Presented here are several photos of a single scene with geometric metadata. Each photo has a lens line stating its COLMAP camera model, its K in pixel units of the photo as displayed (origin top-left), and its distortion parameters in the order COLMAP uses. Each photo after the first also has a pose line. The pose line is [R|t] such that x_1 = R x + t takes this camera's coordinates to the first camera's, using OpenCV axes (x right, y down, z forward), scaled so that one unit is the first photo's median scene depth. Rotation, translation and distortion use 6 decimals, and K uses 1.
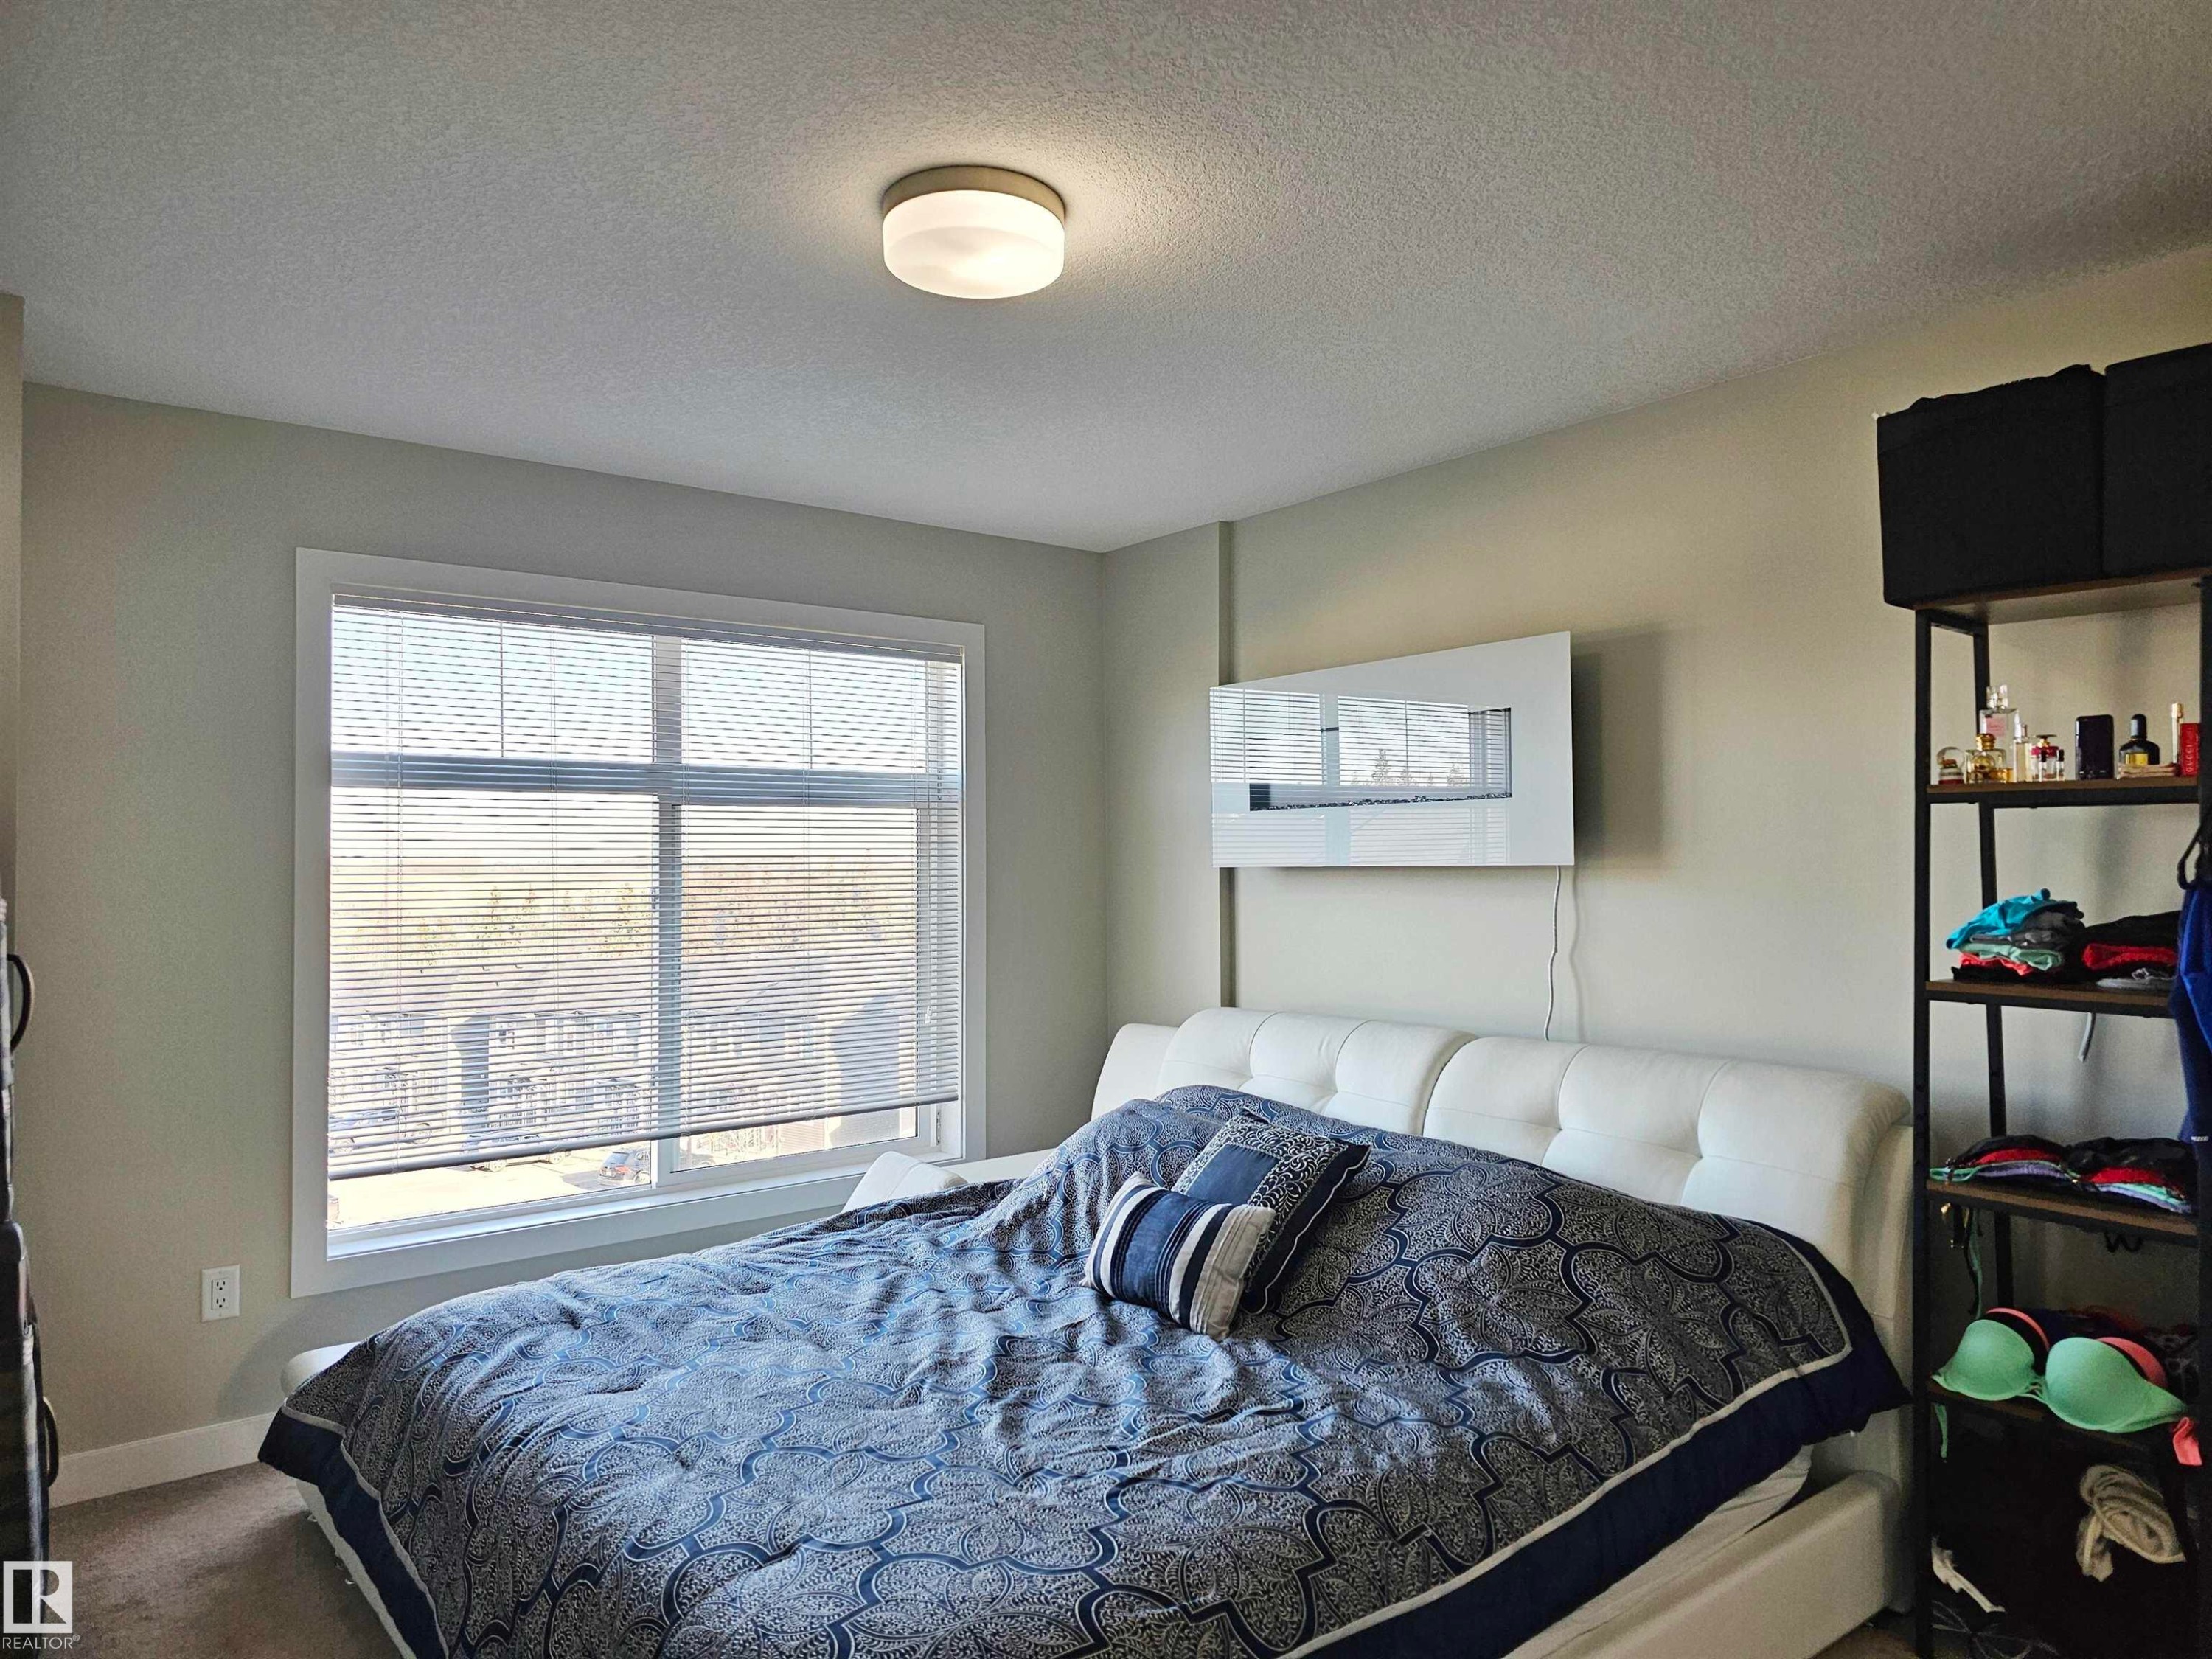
lens RADIAL K [[1497.3, 0, 1113.7], [0, 1497.3, 832.8], [0, 0, 1]] dist [0.065298, -0.049364]
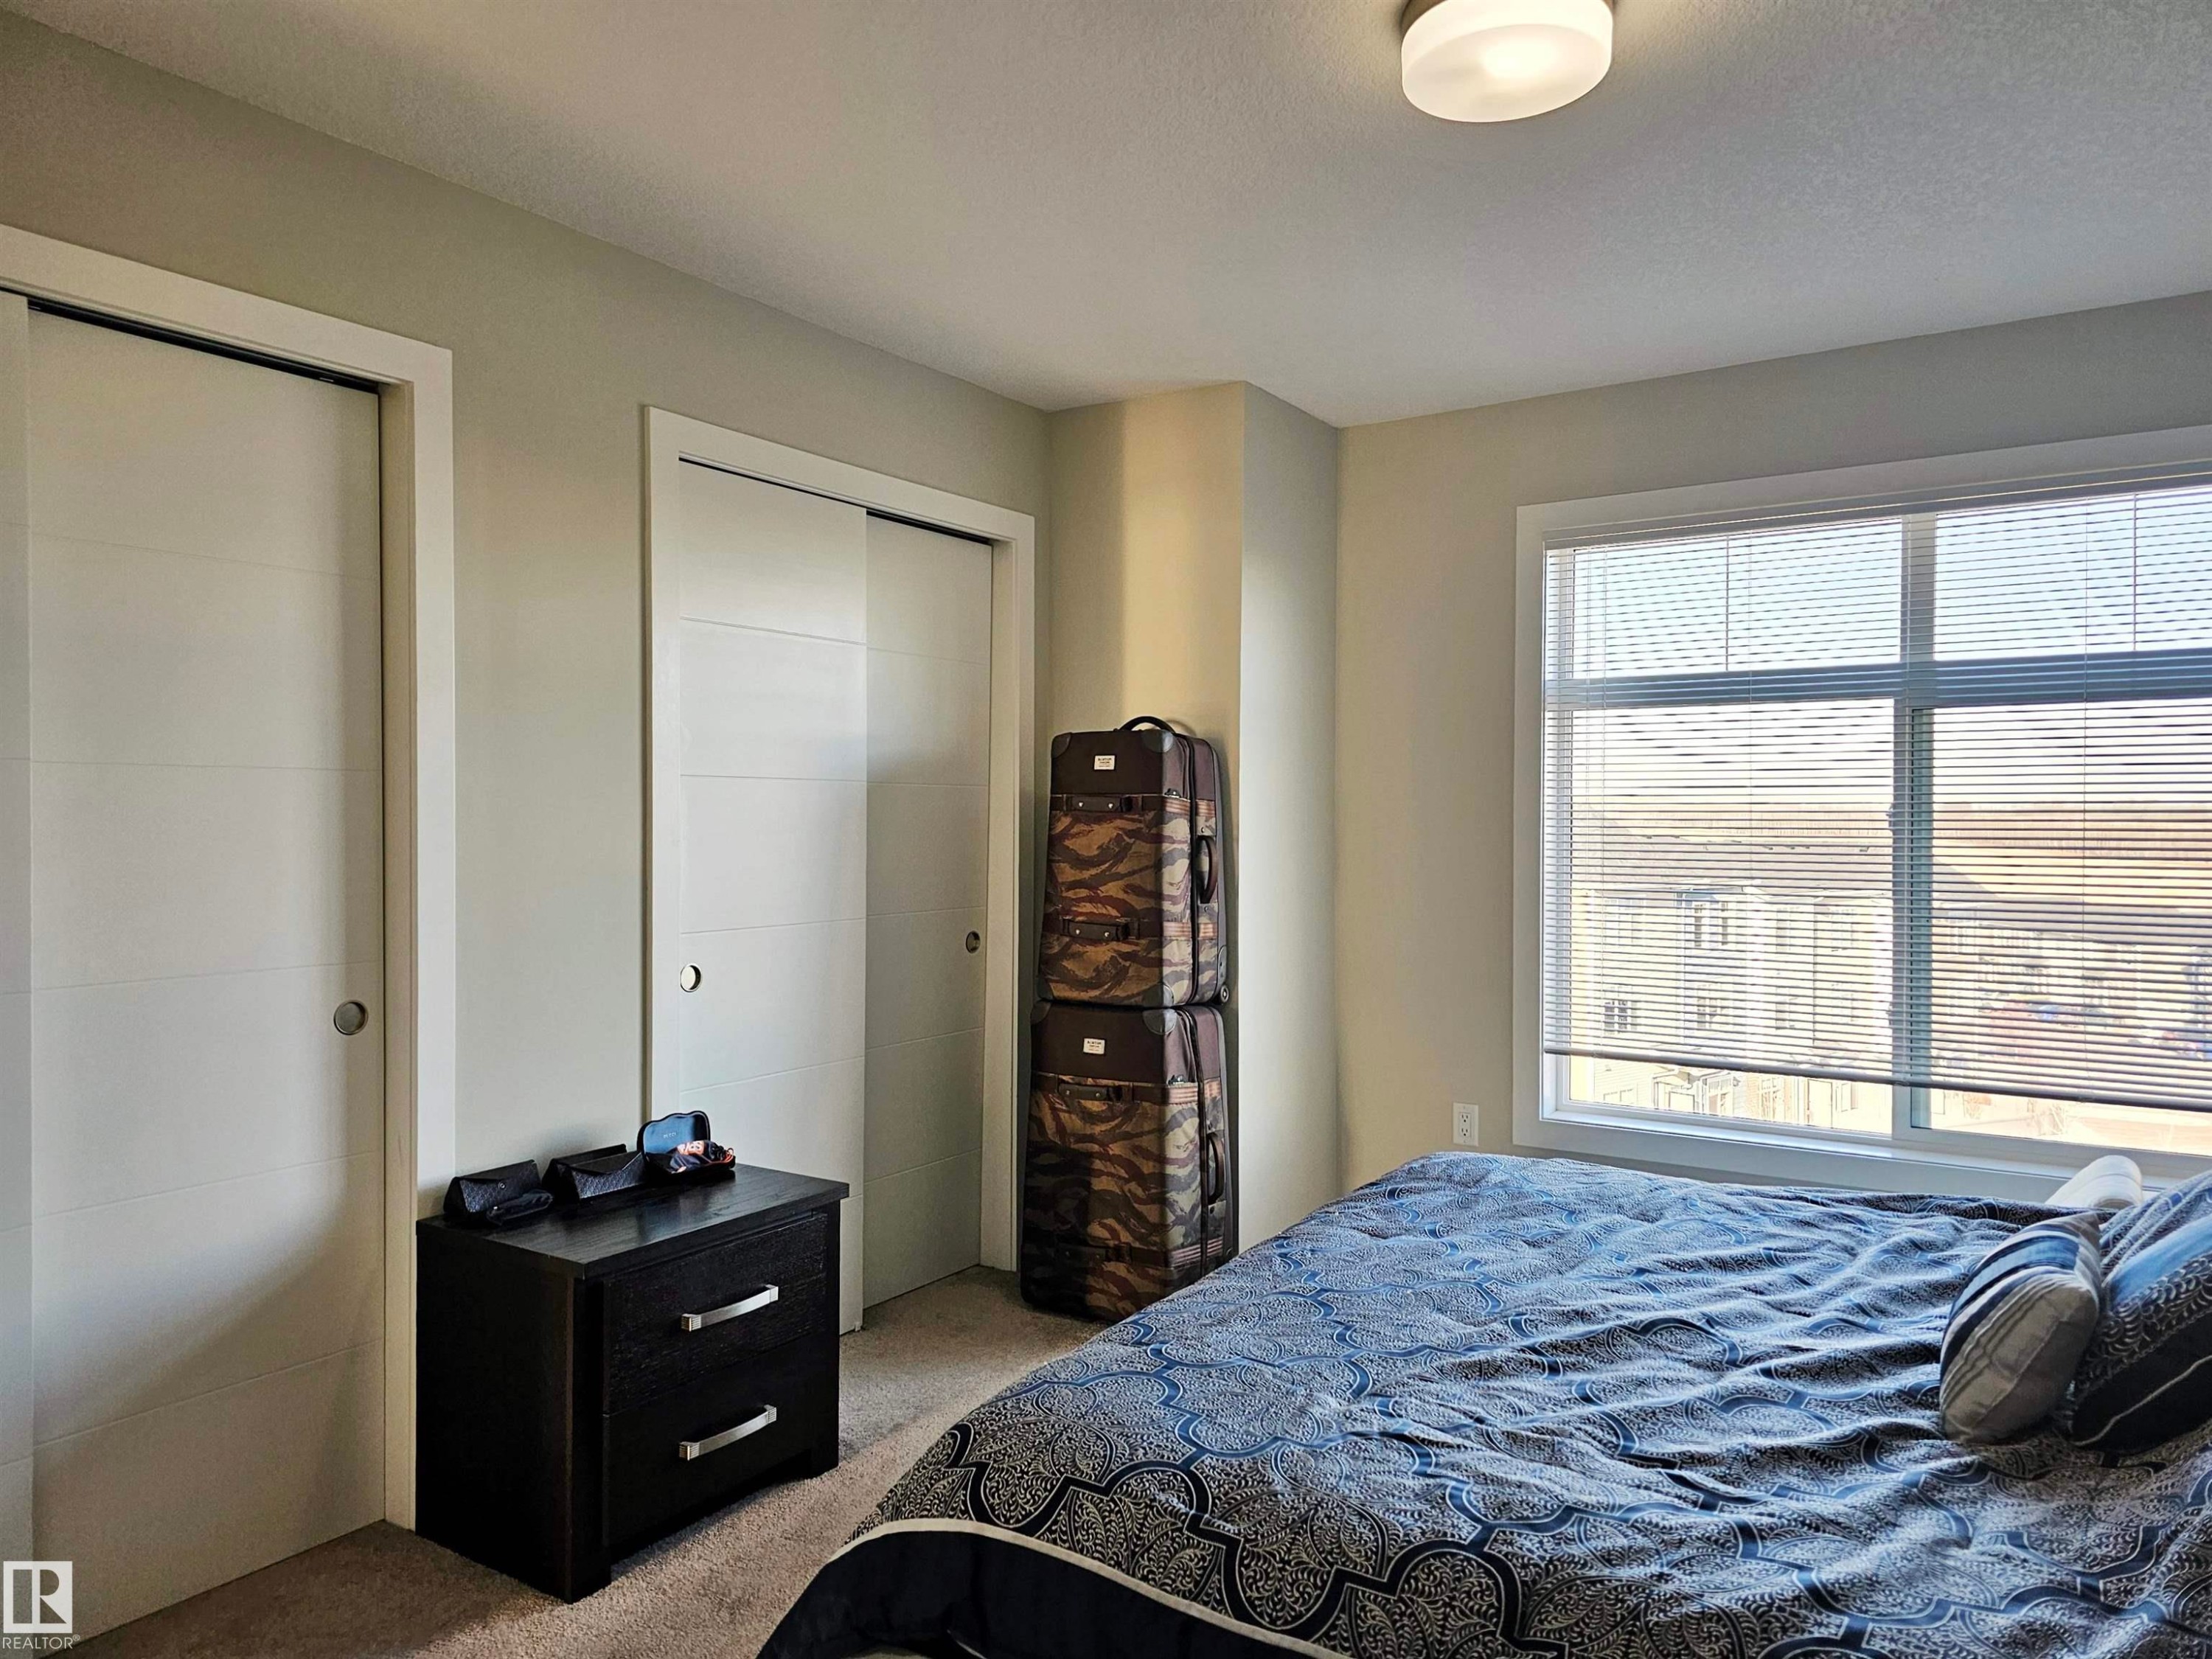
lens RADIAL K [[1497.3, 0, 1113.7], [0, 1497.3, 832.8], [0, 0, 1]] dist [0.065298, -0.049364]
pose [[0.321773, 0.017941, -0.946647, 0.588351], [0.016425, 0.999564, 0.024527, 0.036248], [0.946674, -0.023440, 0.321338, 0.417534]]
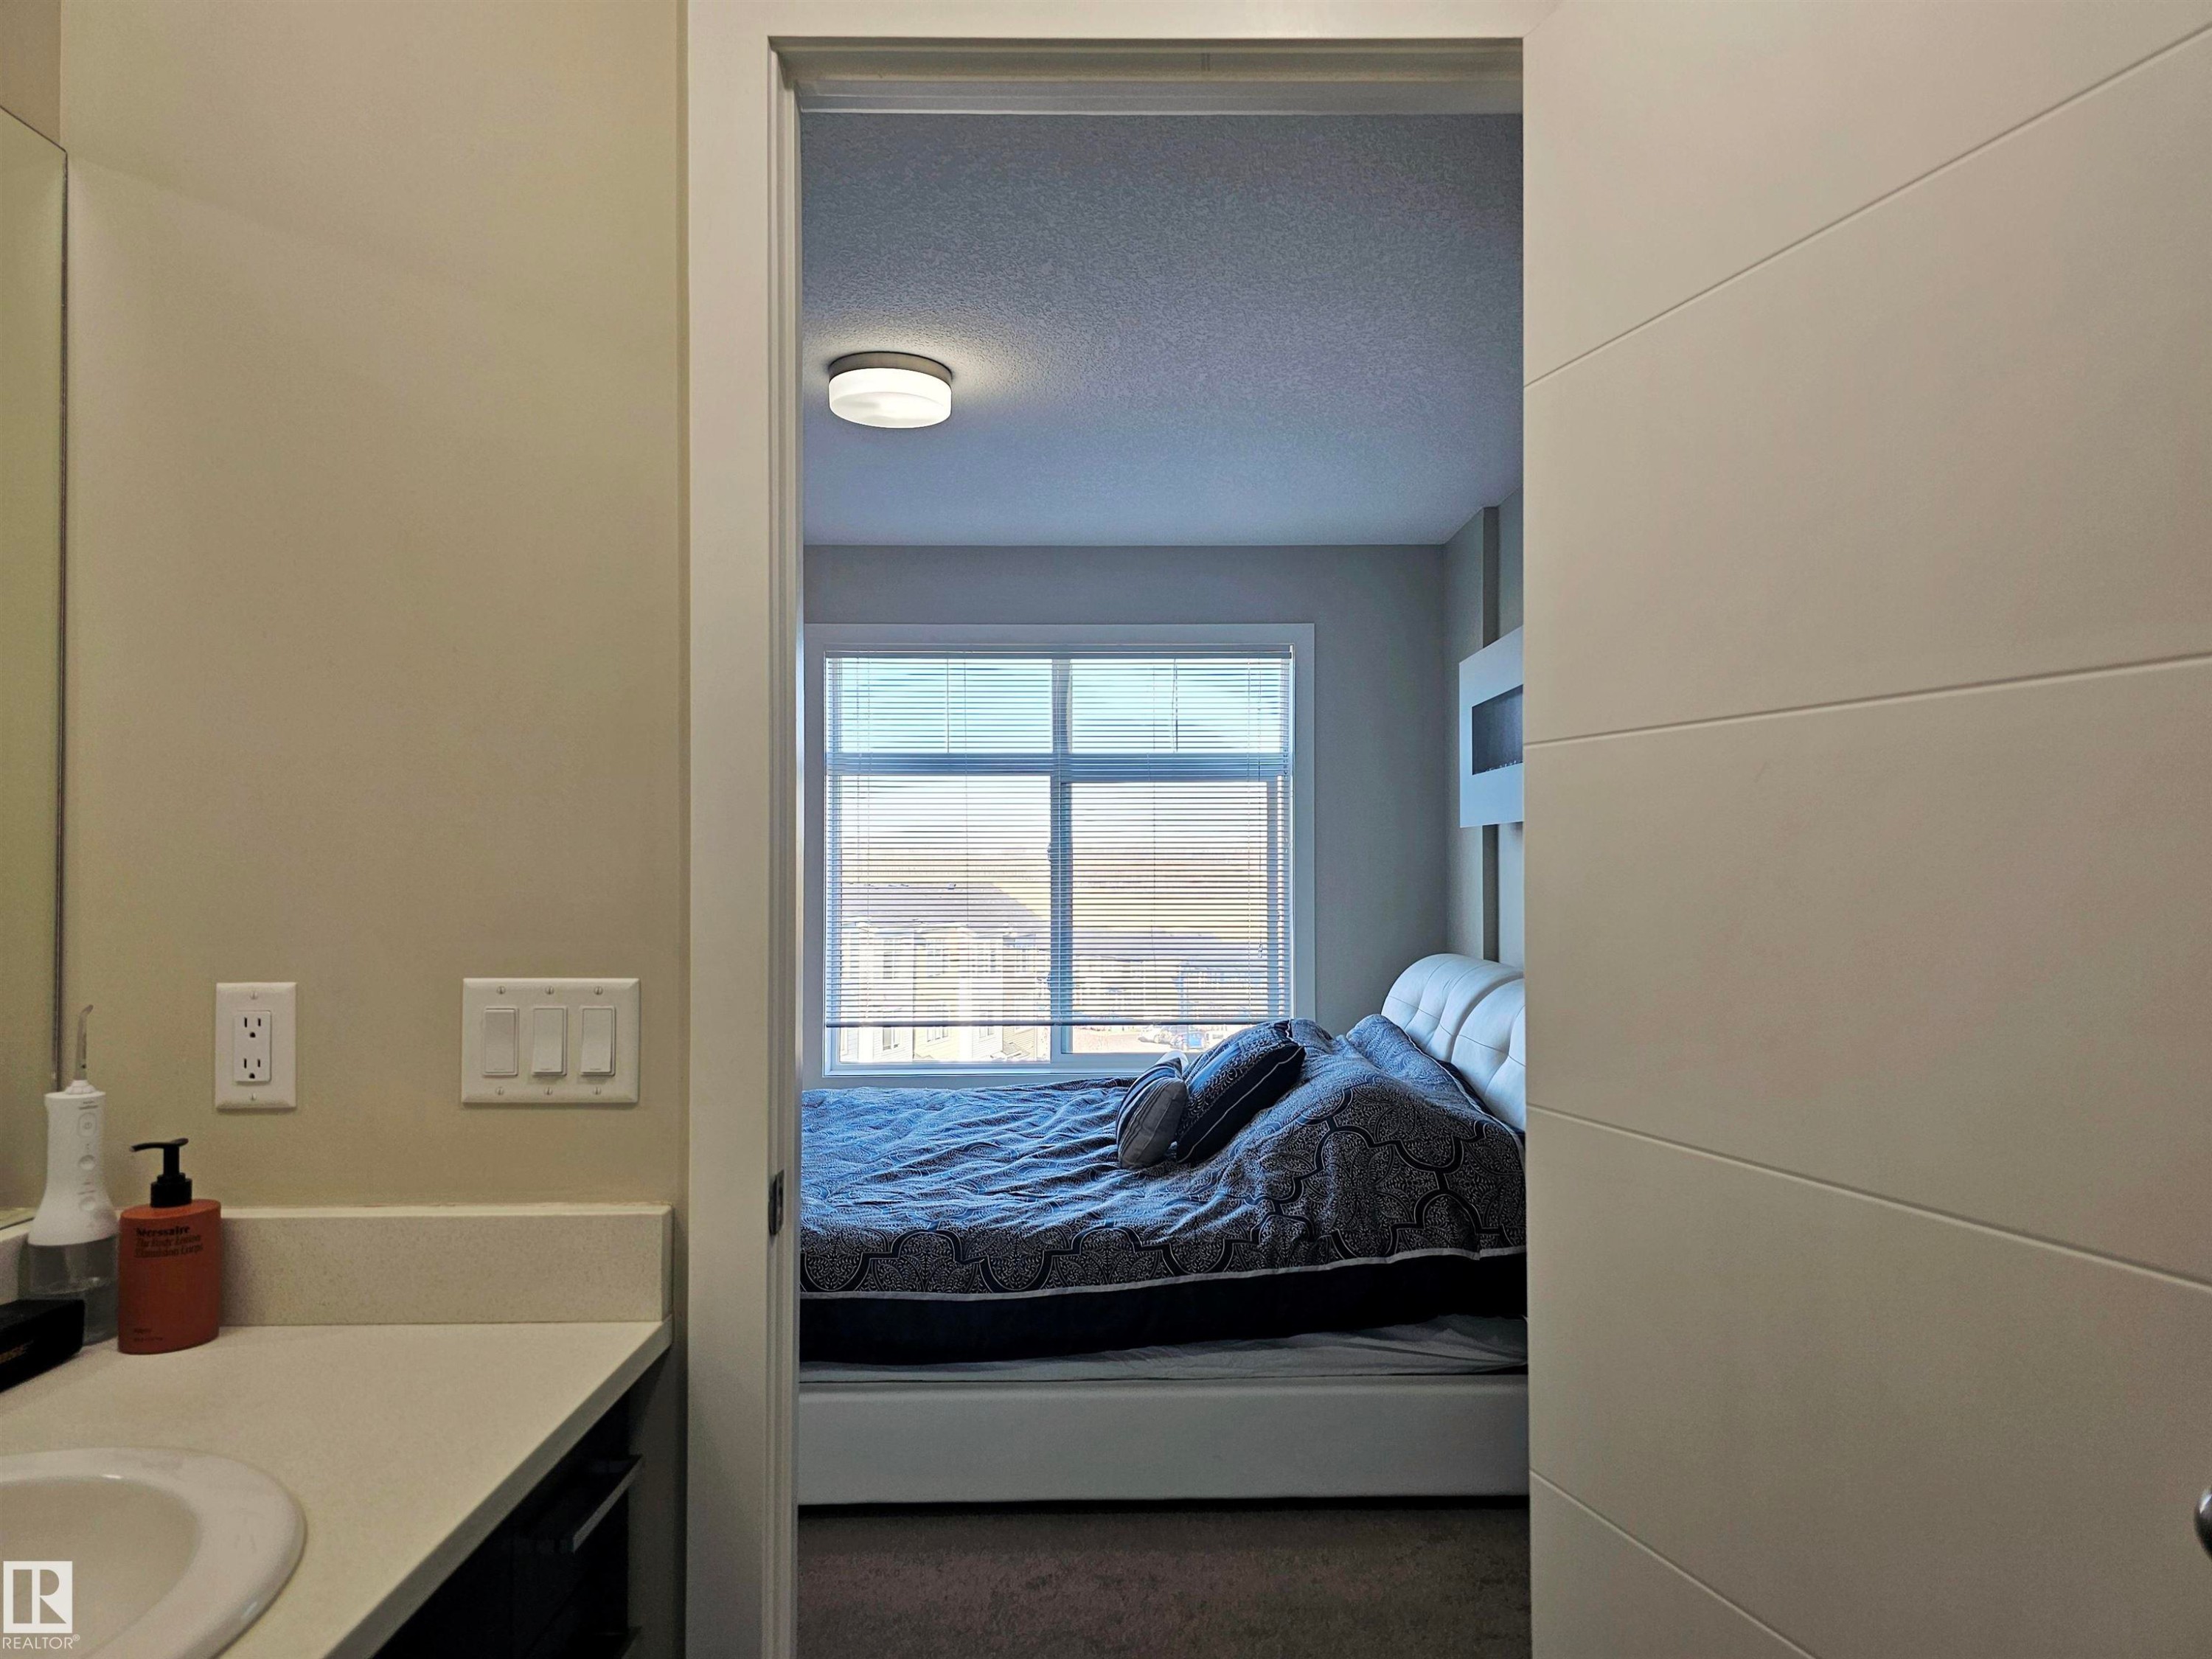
lens RADIAL K [[1487.0, 0, 1101.9], [0, 1487.0, 822.1], [0, 0, 1]] dist [0.063669, -0.055956]
pose [[0.779886, -0.009453, -0.625850, 0.859907], [0.007566, 0.999955, -0.005675, 0.036991], [0.625876, -0.000309, 0.779923, -0.030537]]
